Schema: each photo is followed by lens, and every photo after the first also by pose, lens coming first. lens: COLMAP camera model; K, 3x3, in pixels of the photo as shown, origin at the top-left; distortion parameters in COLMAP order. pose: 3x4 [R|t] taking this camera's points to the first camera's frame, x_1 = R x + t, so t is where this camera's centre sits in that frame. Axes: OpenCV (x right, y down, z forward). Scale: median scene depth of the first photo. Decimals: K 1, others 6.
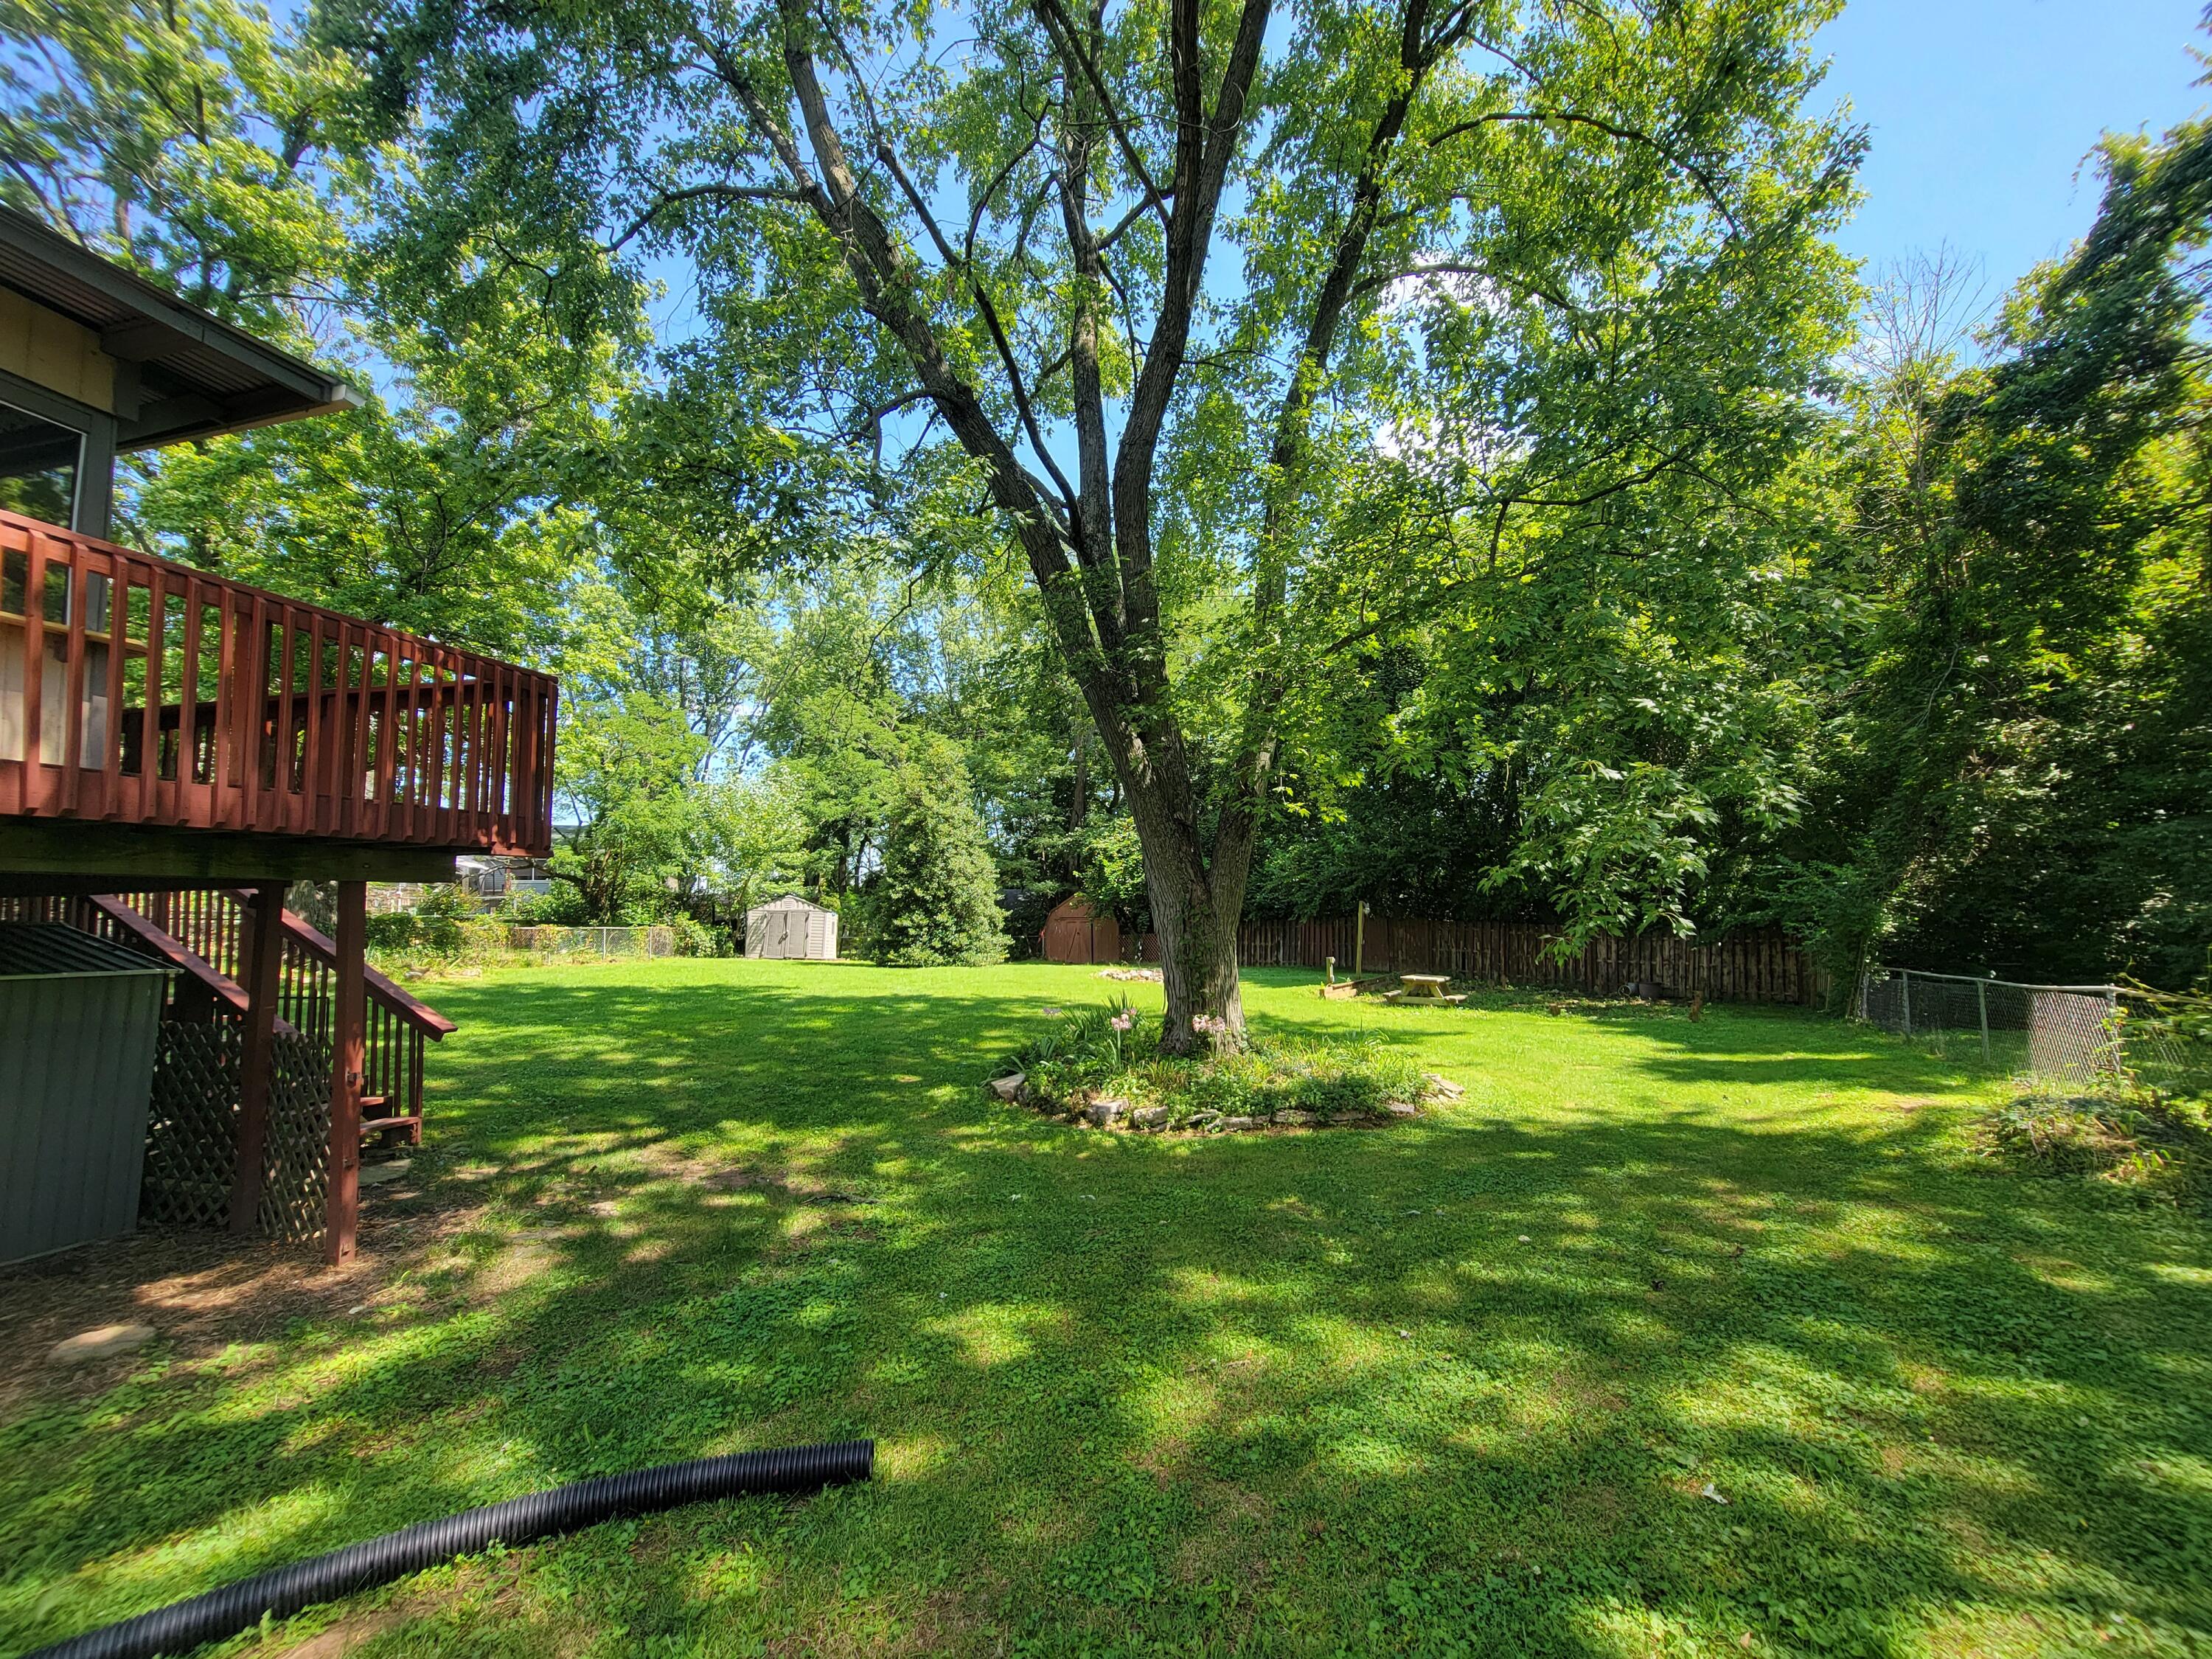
lens RADIAL K [[915.6, 0, 1109.0], [0, 915.6, 853.6], [0, 0, 1]] dist [-0.003521, 0.000203]
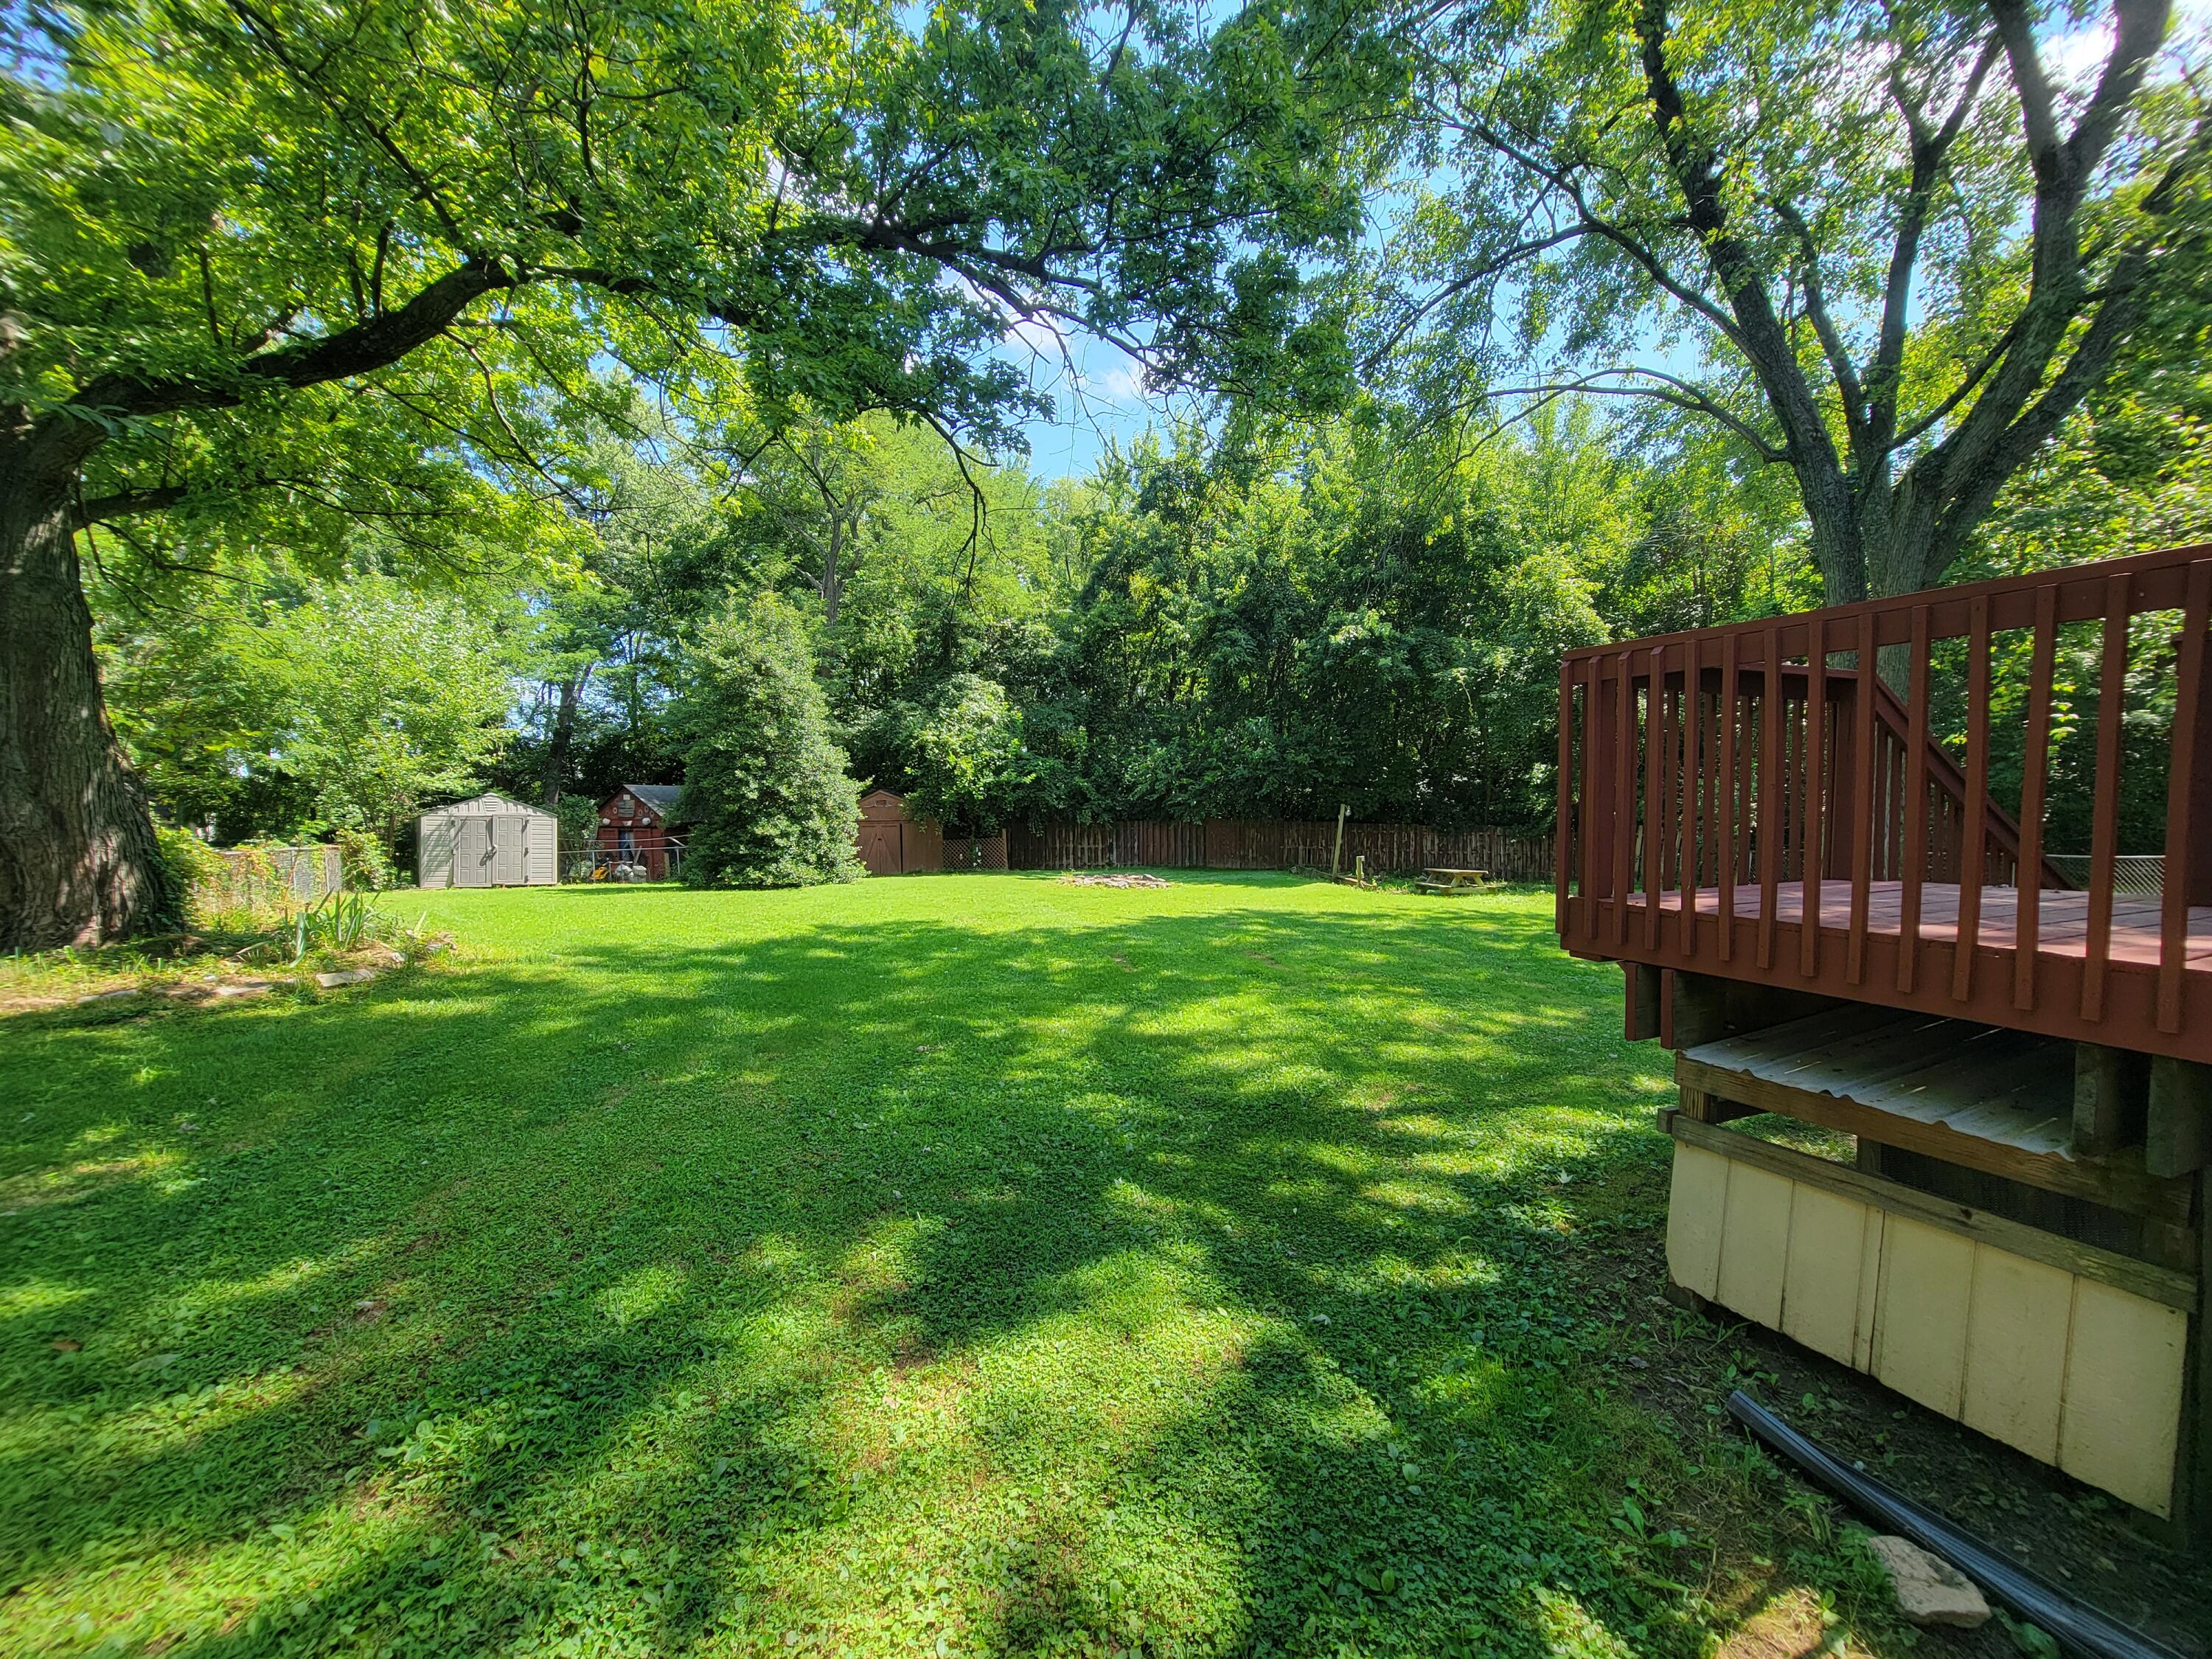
lens RADIAL K [[914.6, 0, 1103.9], [0, 914.6, 850.3], [0, 0, 1]] dist [-0.005366, 0.005608]
pose [[0.806459, -0.029053, 0.590576, -0.537475], [-0.033409, 0.994958, 0.094569, 0.012962], [-0.590346, -0.095996, 0.801421, 0.272018]]
